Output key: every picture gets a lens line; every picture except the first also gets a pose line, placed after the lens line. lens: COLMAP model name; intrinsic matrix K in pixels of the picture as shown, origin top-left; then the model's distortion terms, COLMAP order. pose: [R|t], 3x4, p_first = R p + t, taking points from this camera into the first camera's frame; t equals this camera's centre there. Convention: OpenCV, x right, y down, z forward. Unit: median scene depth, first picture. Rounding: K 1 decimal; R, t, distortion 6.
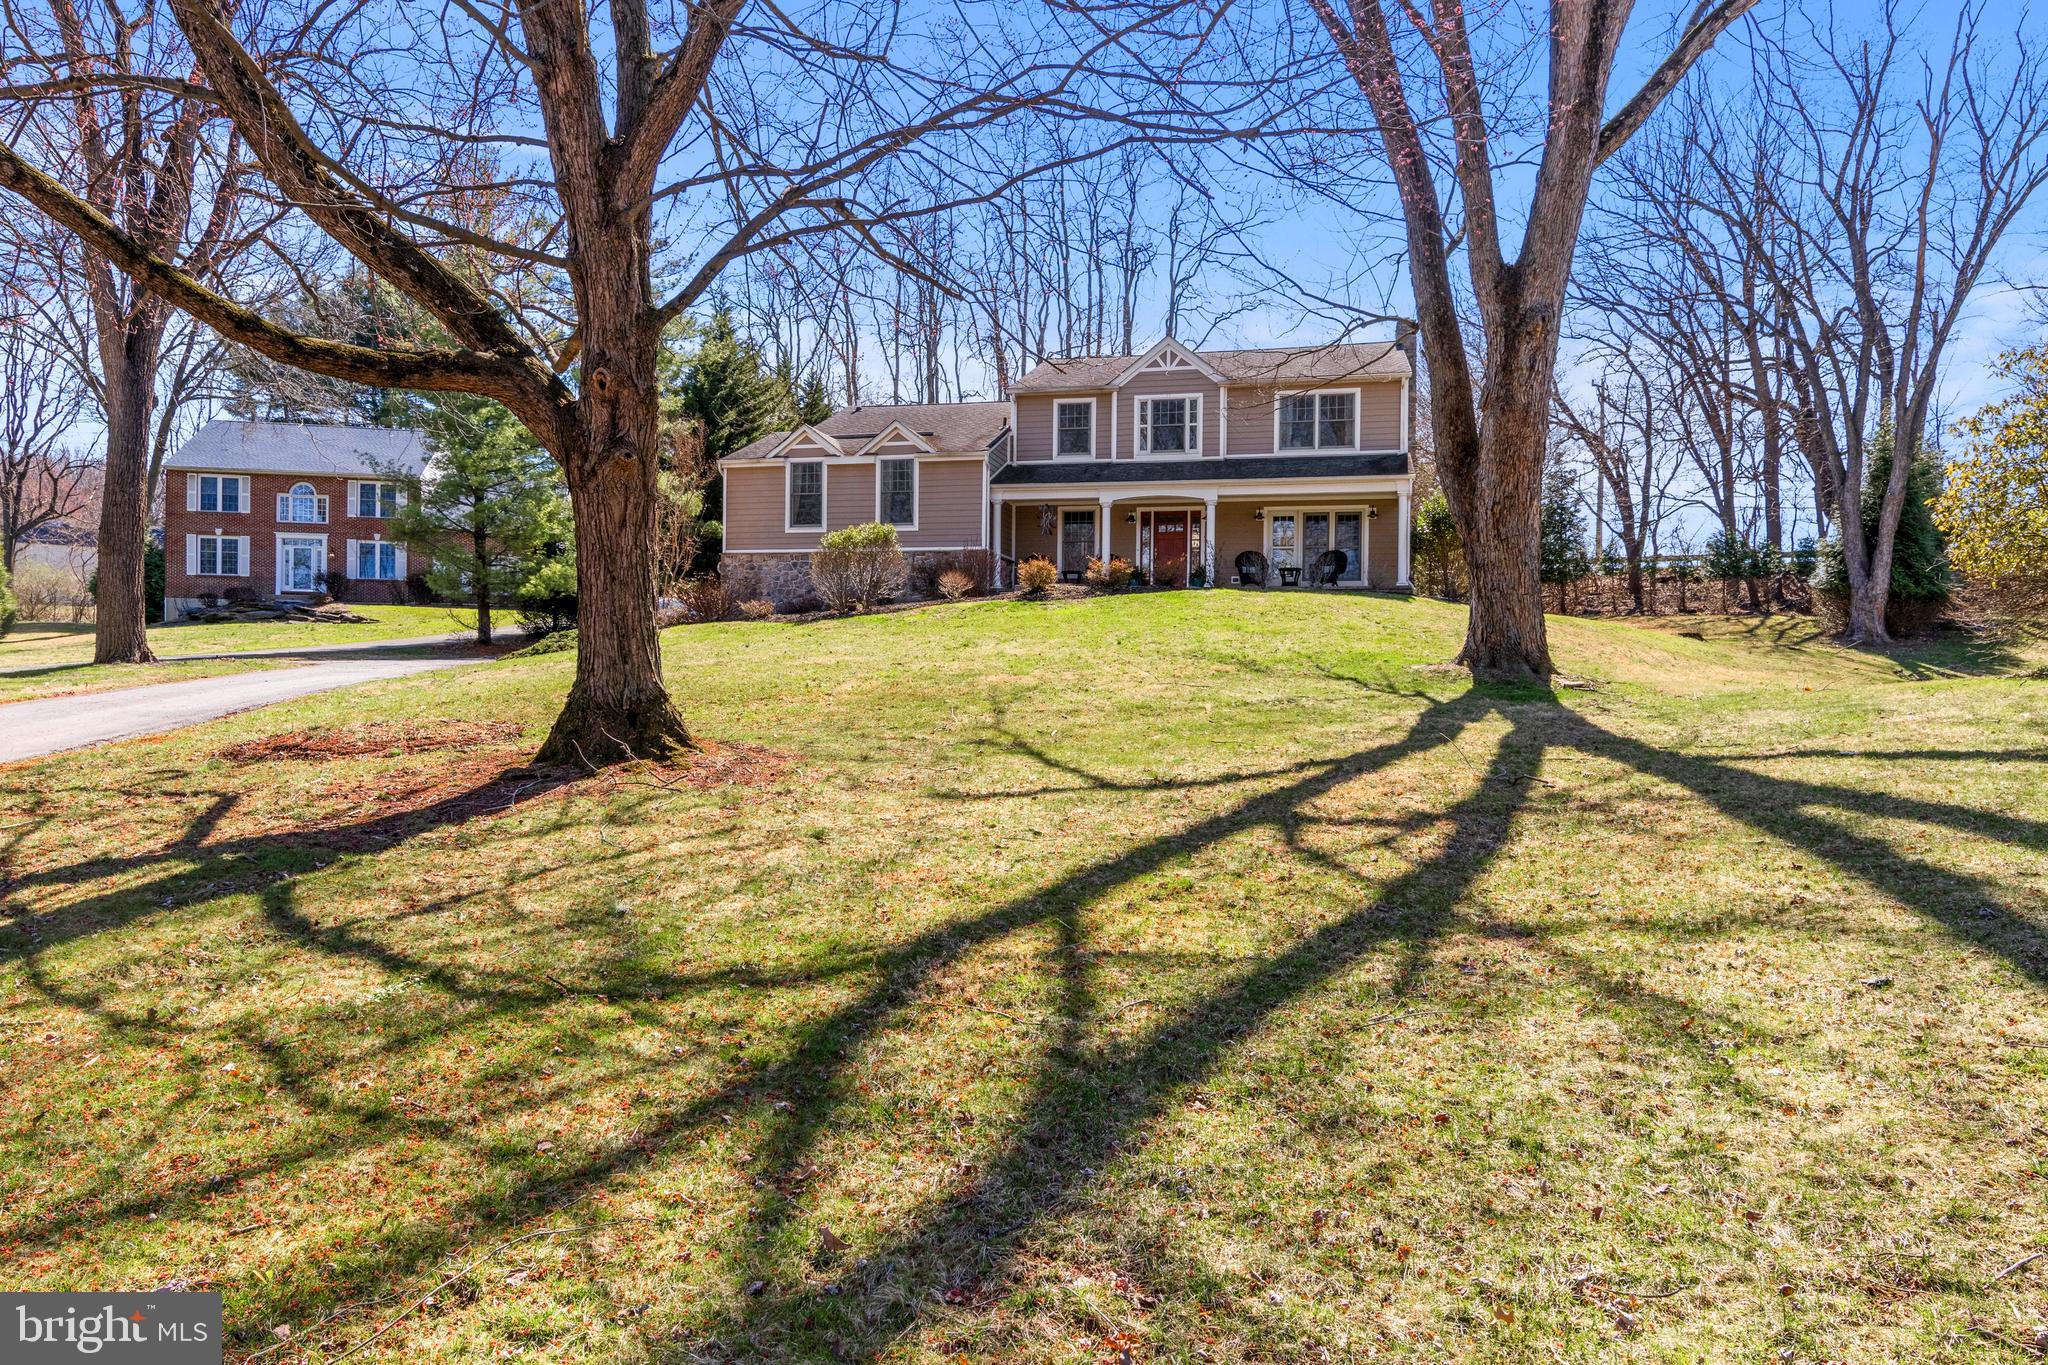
lens RADIAL K [[1286.1, 0, 1017.7], [0, 1286.1, 686.0], [0, 0, 1]] dist [0.011099, 0.002167]
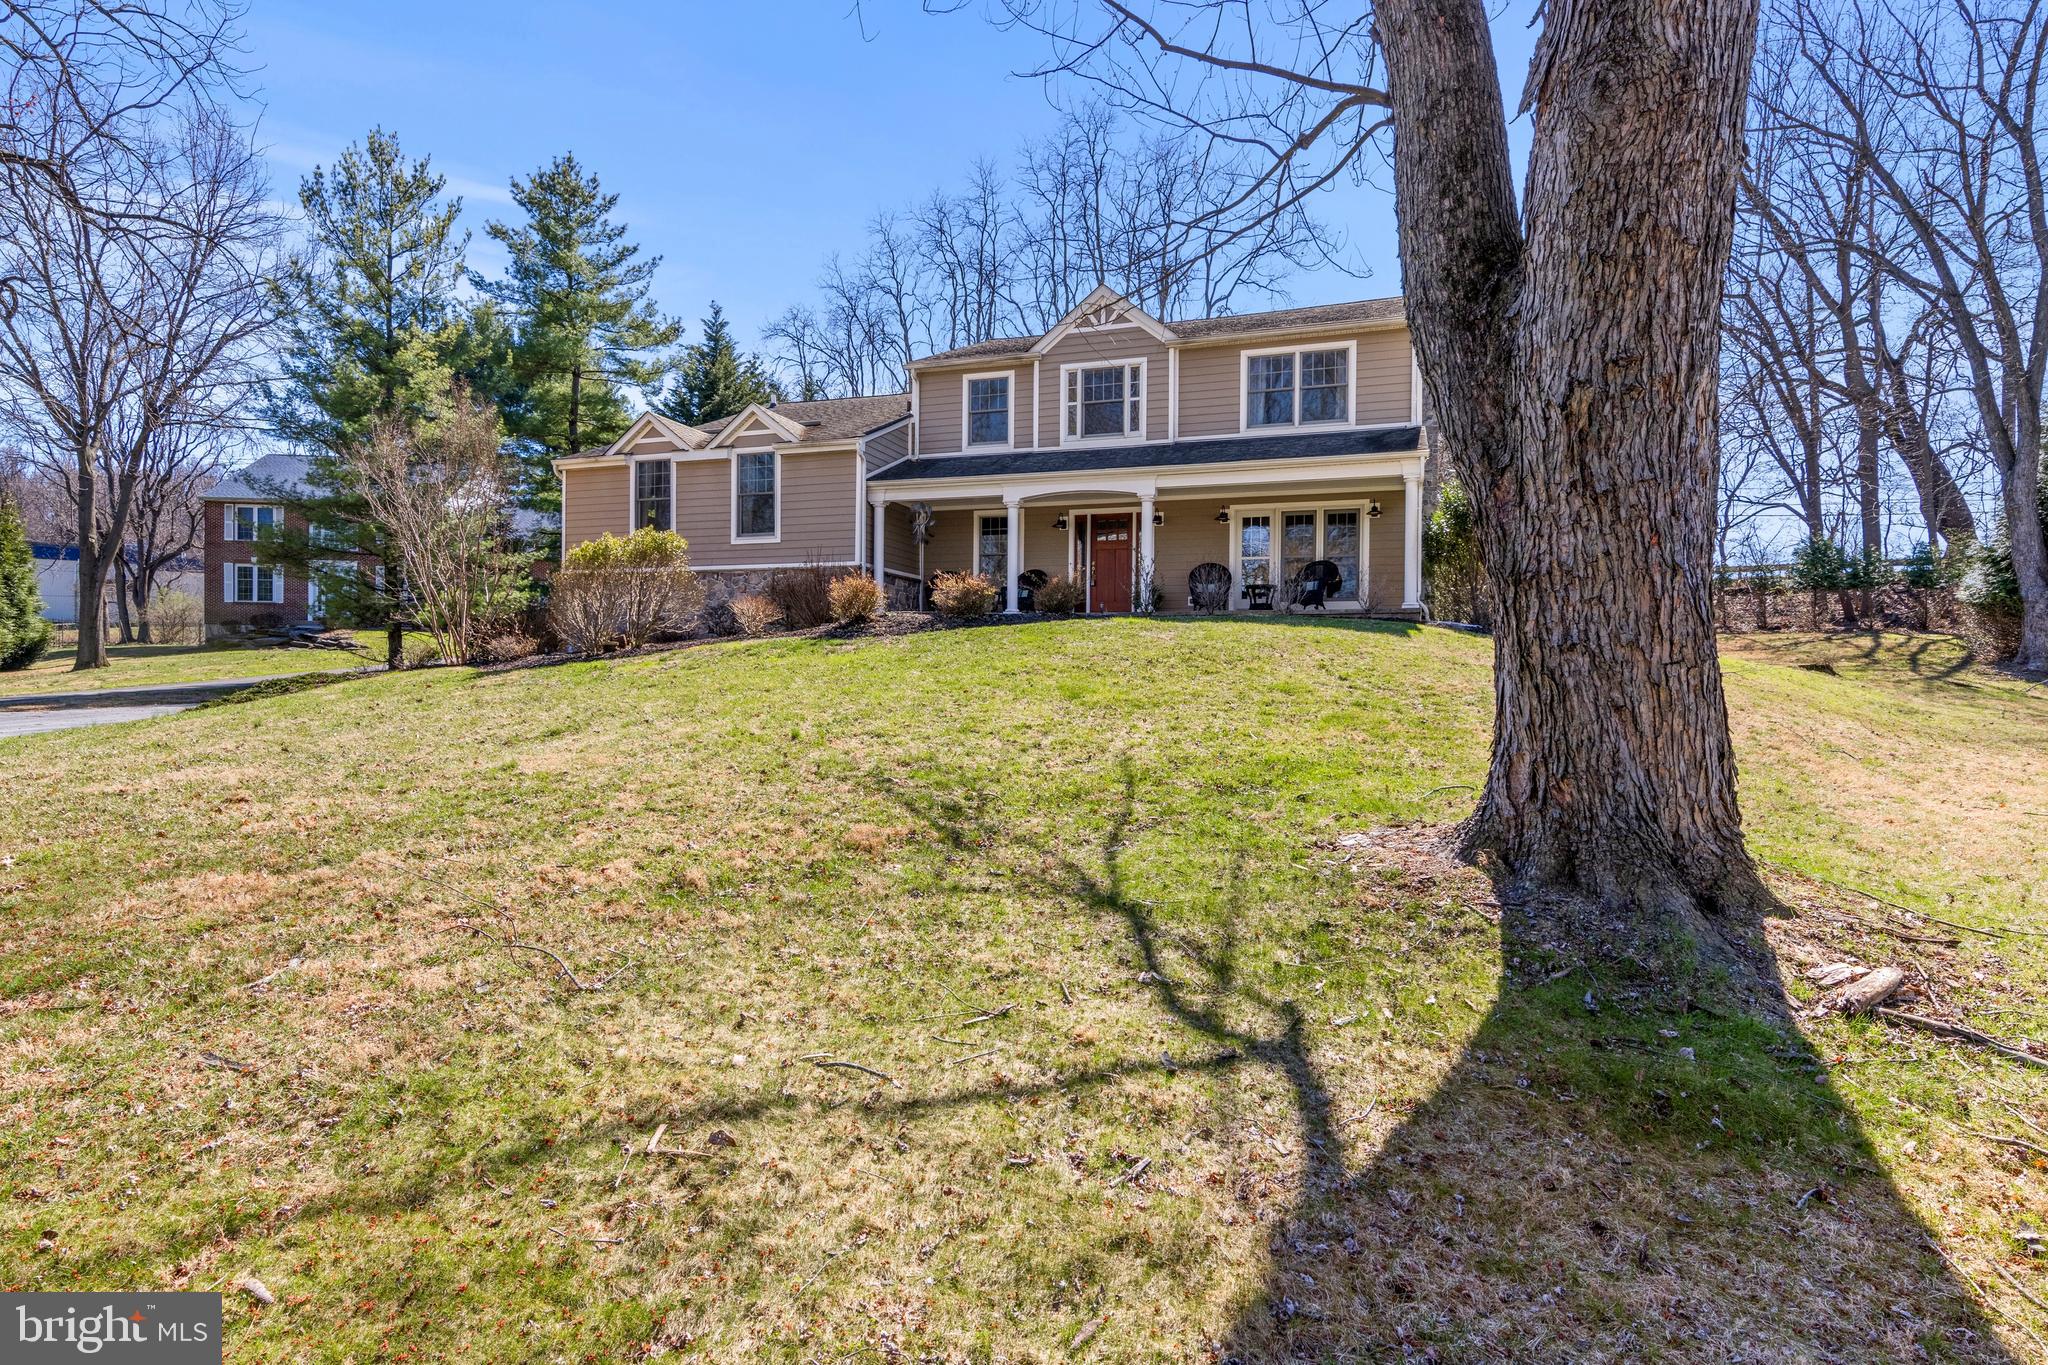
lens RADIAL K [[1053.7, 0, 1032.0], [0, 1053.7, 686.4], [0, 0, 1]] dist [0.019426, -0.000677]
pose [[0.995907, -0.002123, -0.090360, 0.131446], [0.002358, 0.999994, 0.002493, -0.033754], [0.090354, -0.002696, 0.995906, 0.366986]]
